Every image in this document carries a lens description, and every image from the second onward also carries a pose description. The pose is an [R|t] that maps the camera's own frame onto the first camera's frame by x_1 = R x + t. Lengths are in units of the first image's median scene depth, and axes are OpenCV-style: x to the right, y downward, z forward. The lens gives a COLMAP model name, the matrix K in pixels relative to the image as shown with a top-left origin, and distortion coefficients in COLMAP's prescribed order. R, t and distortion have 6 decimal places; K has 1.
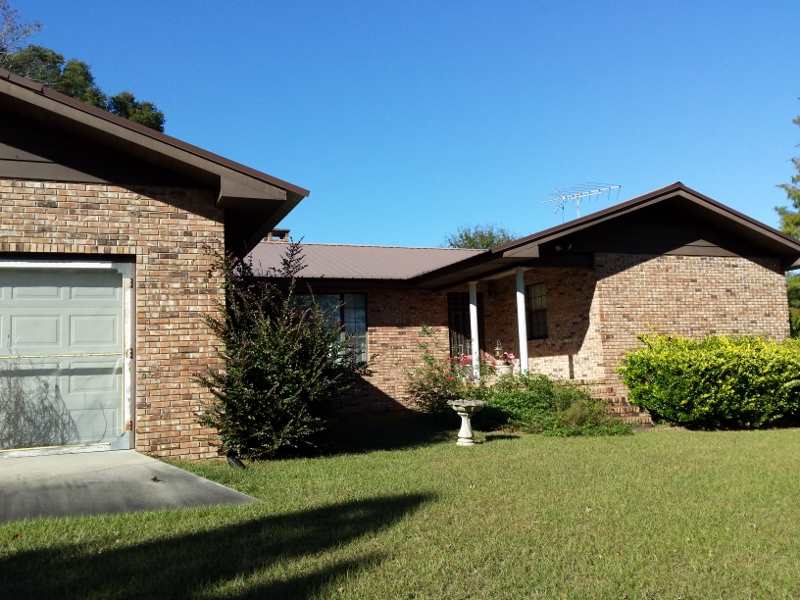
lens RADIAL K [[749.5, 0, 400.0], [0, 749.5, 300.0], [0, 0, 1]] dist [0.067232, 0.001354]
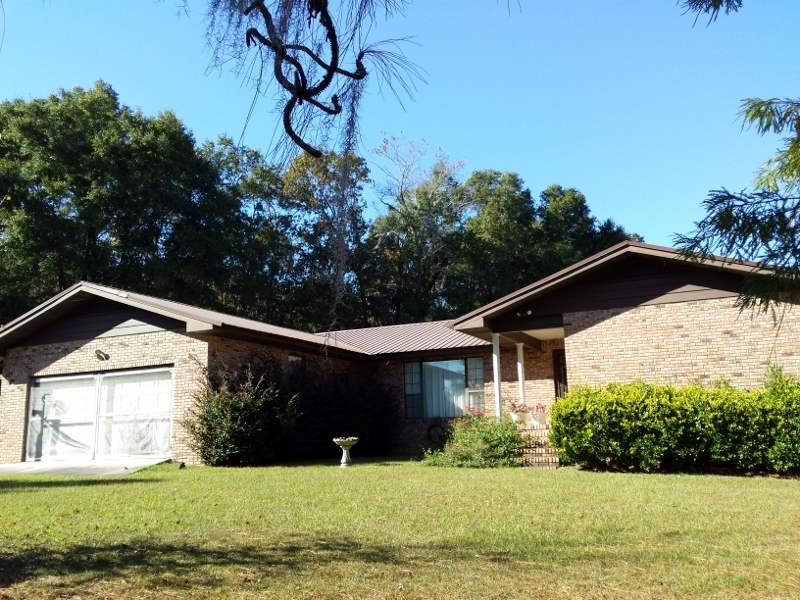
lens RADIAL K [[749.5, 0, 400.0], [0, 749.5, 300.0], [0, 0, 1]] dist [0.067232, 0.001354]
pose [[0.672428, -0.121236, -0.730166, 0.923226], [0.076757, 0.992597, -0.094123, 0.005728], [0.736172, 0.007246, 0.676756, 0.038461]]
